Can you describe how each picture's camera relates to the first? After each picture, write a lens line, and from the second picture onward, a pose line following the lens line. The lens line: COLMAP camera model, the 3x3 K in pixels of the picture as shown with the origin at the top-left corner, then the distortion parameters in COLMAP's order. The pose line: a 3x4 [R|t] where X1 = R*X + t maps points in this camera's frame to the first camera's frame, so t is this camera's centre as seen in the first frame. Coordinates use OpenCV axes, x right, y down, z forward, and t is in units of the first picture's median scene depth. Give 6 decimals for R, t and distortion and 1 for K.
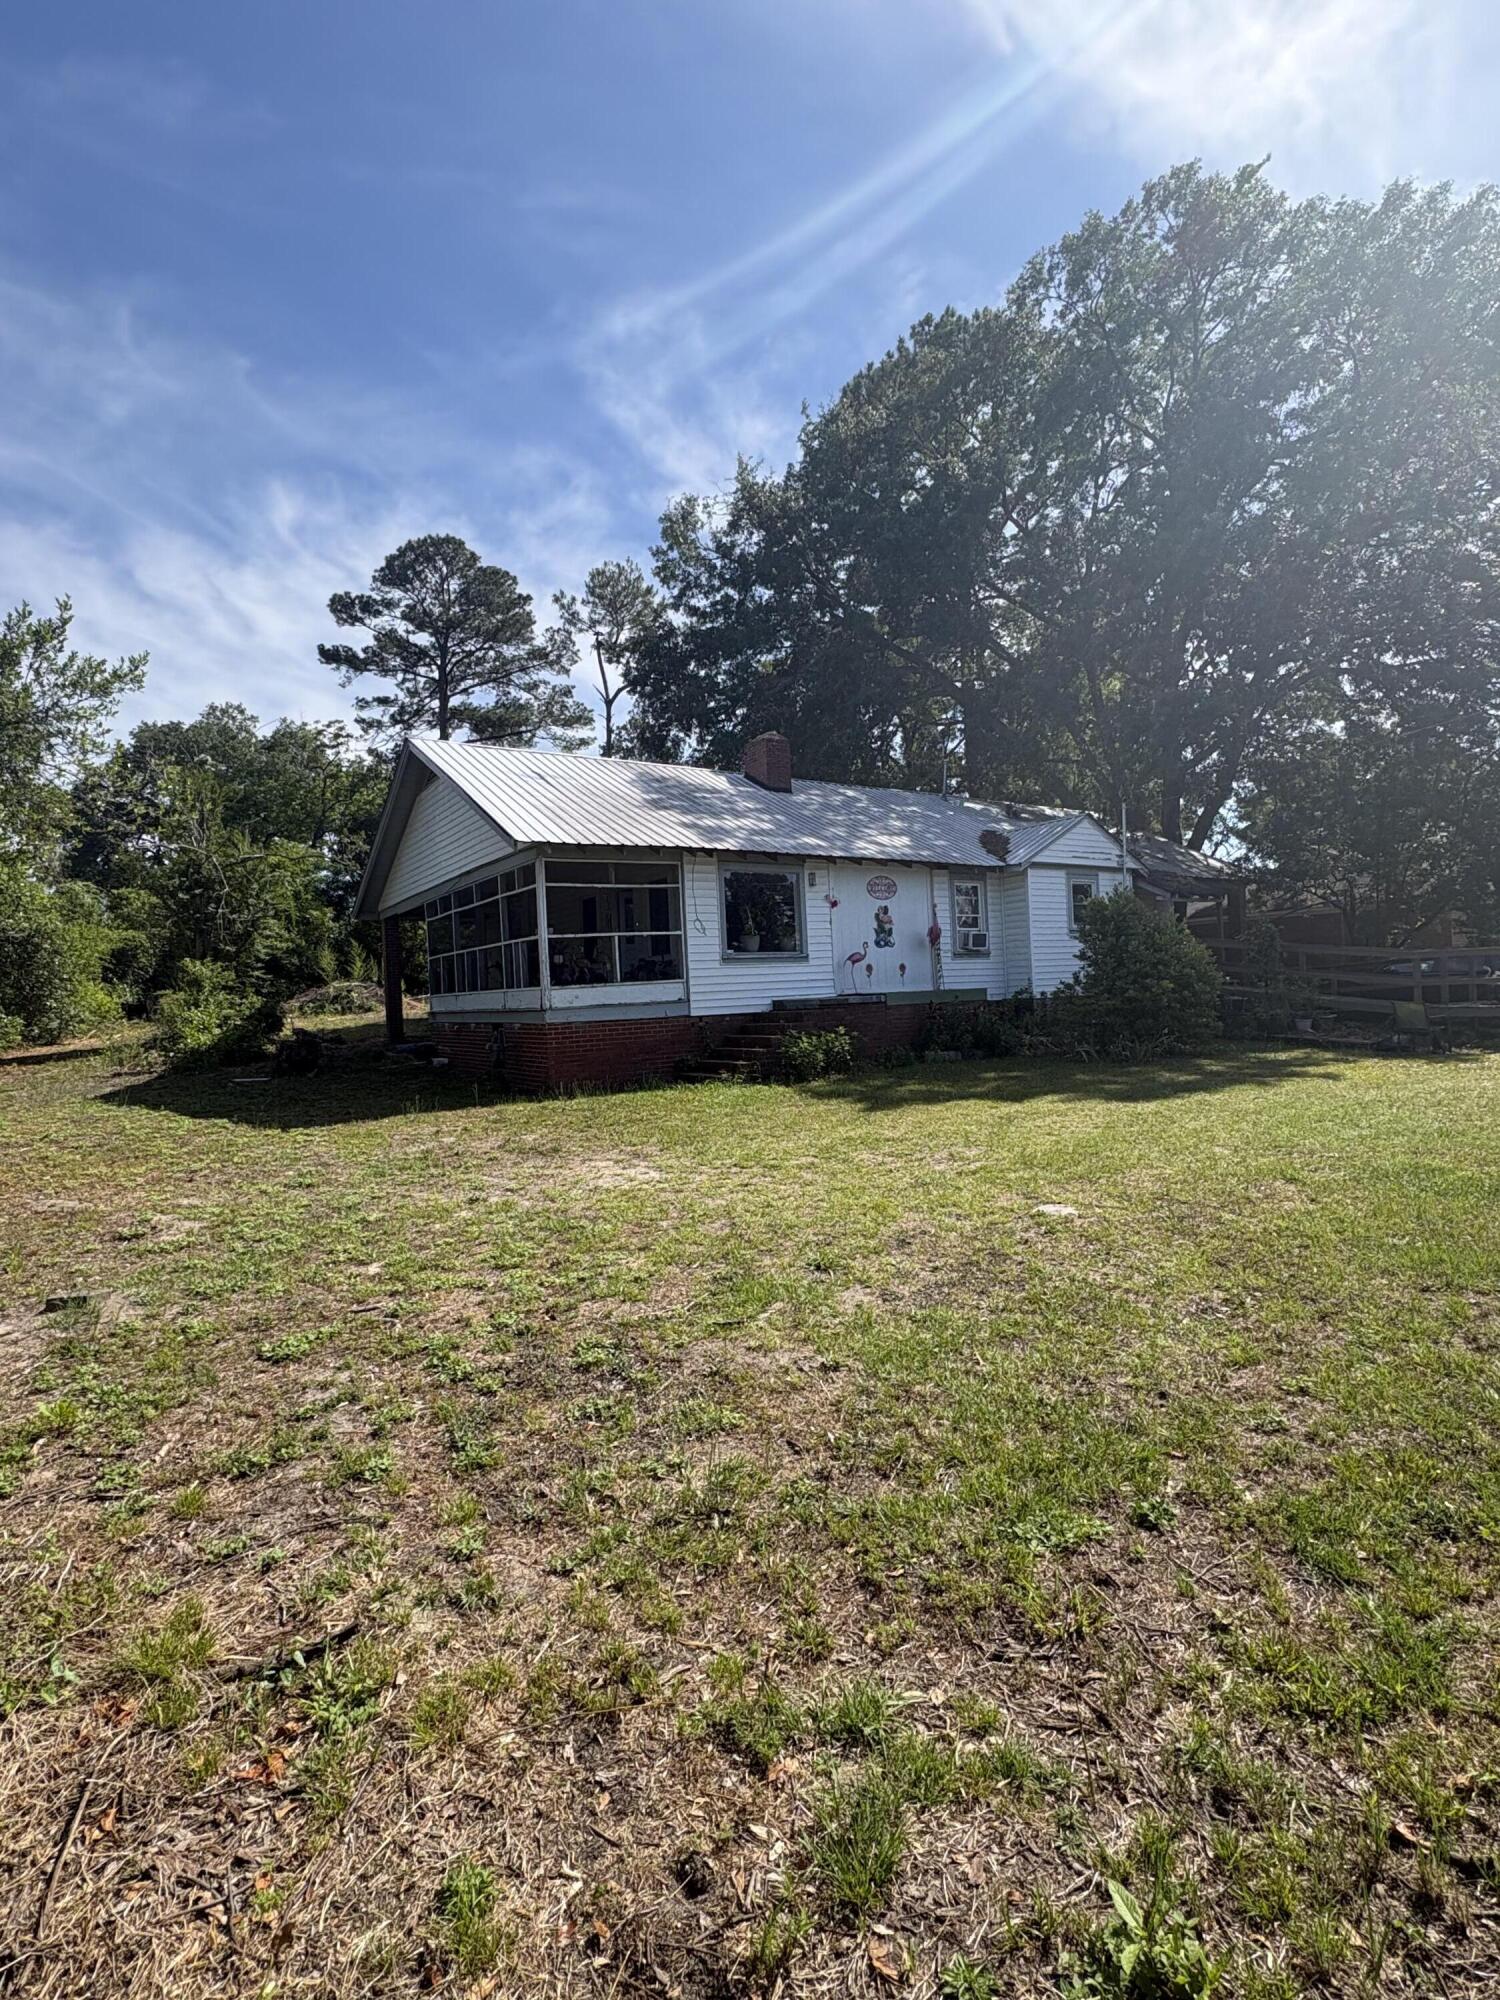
lens RADIAL K [[950.0, 0, 750.0], [0, 950.0, 1000.0], [0, 0, 1]] dist [-0.000151, -0.000008]
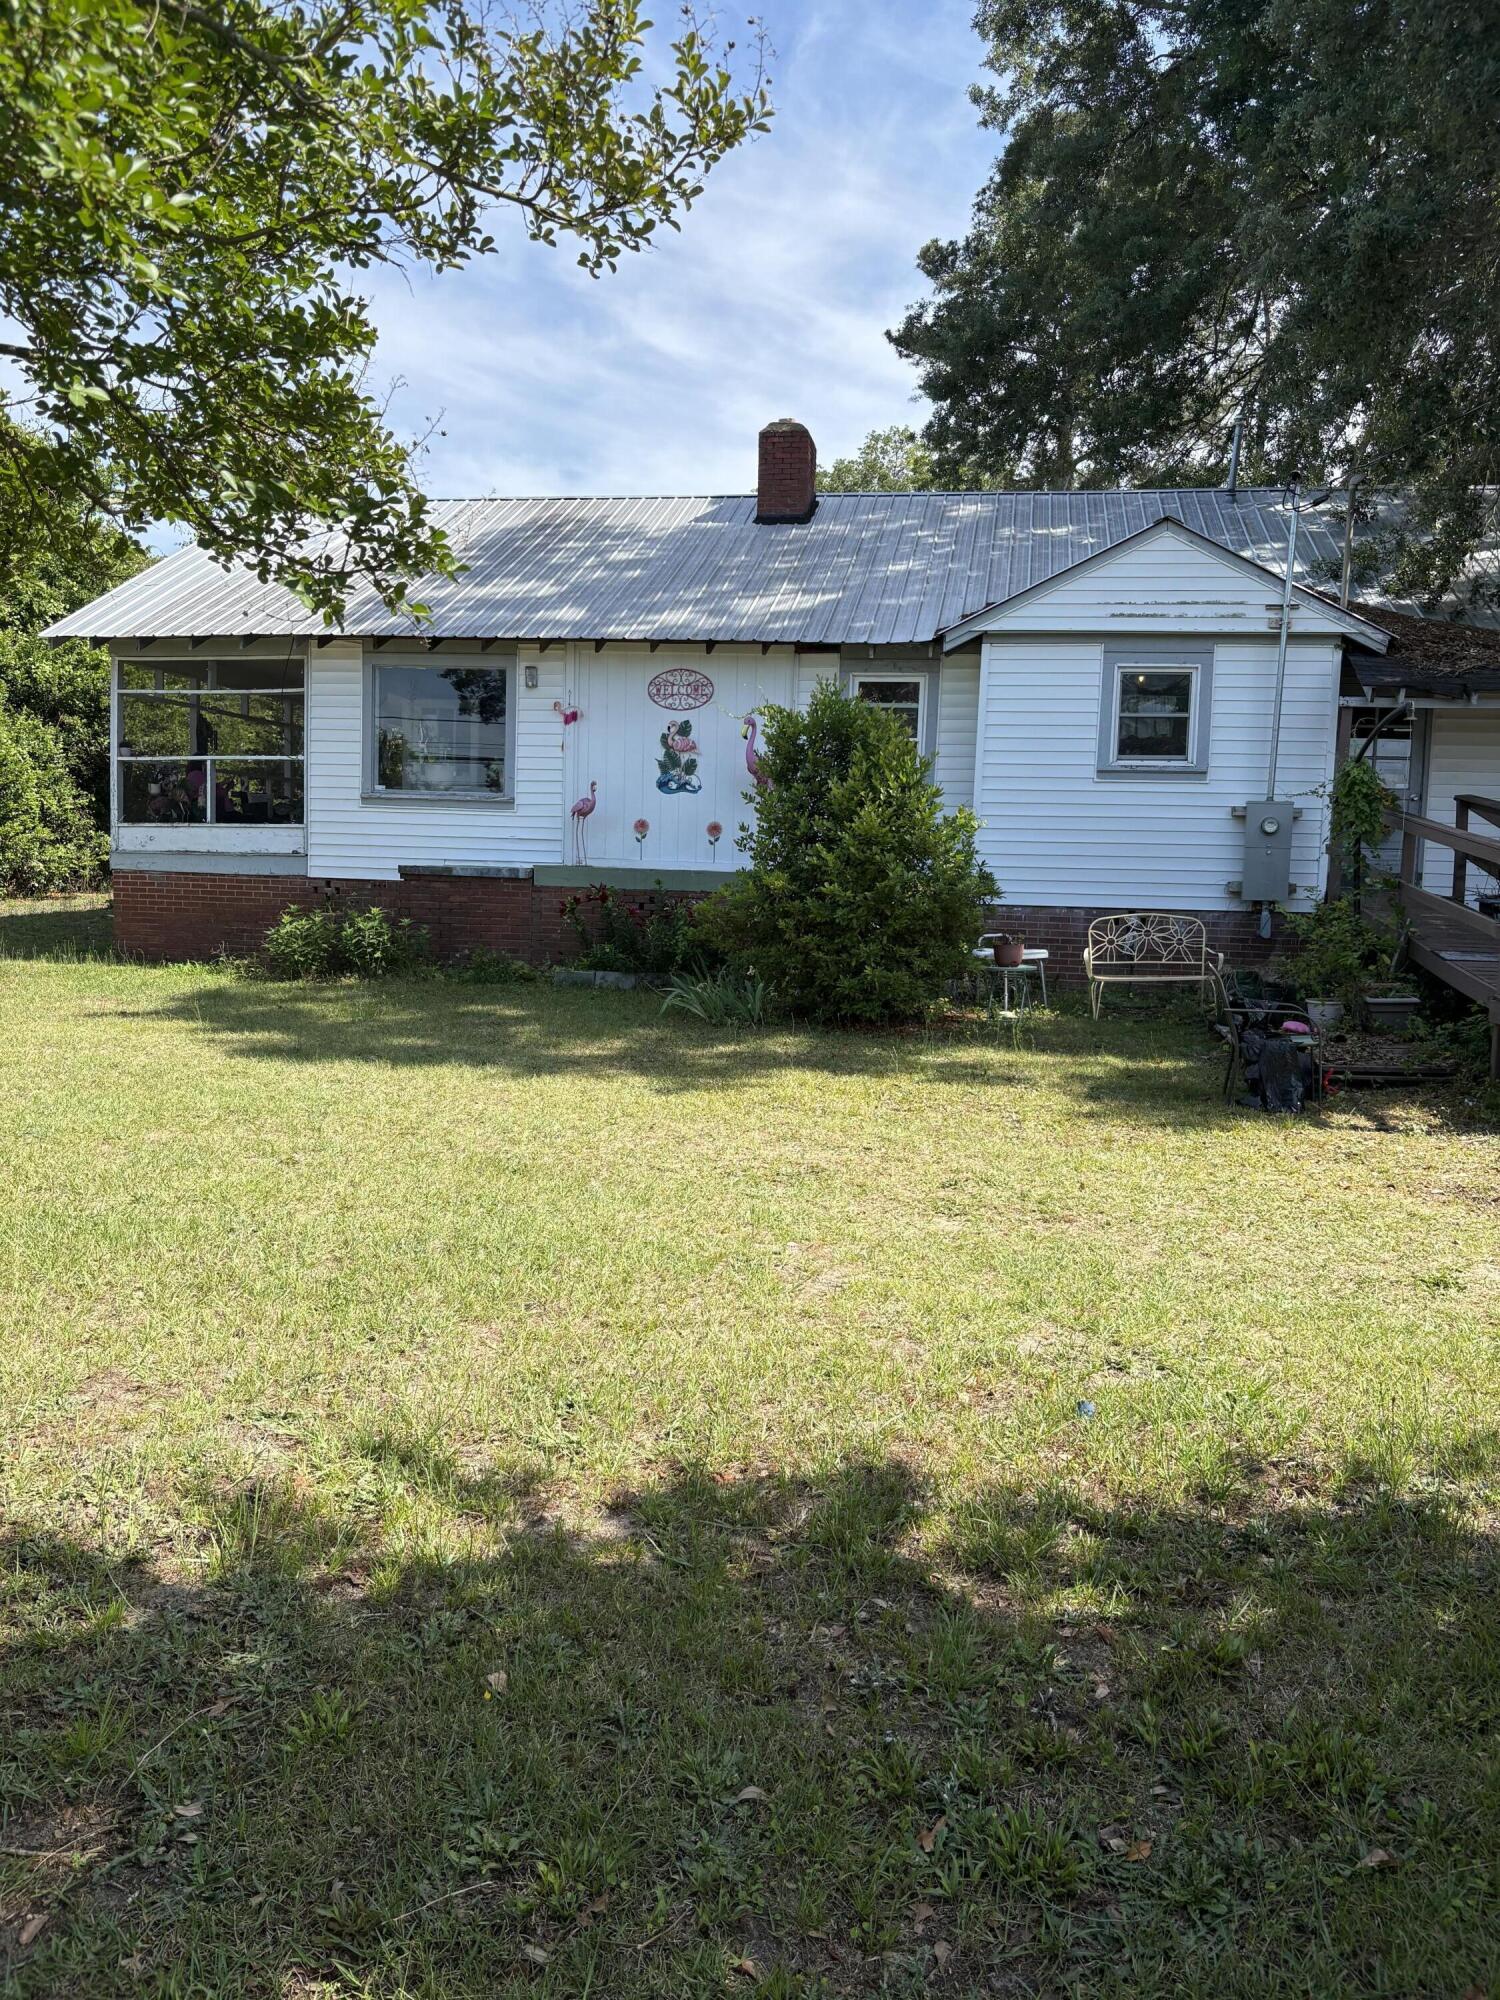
lens RADIAL K [[1534.6, 0, 750.0], [0, 1534.6, 1000.0], [0, 0, 1]] dist [0.033674, -0.001566]
pose [[0.714680, 0.125973, -0.688014, 0.900273], [-0.069058, 0.991550, 0.109814, -0.038124], [0.696034, -0.030969, 0.717341, 0.371319]]
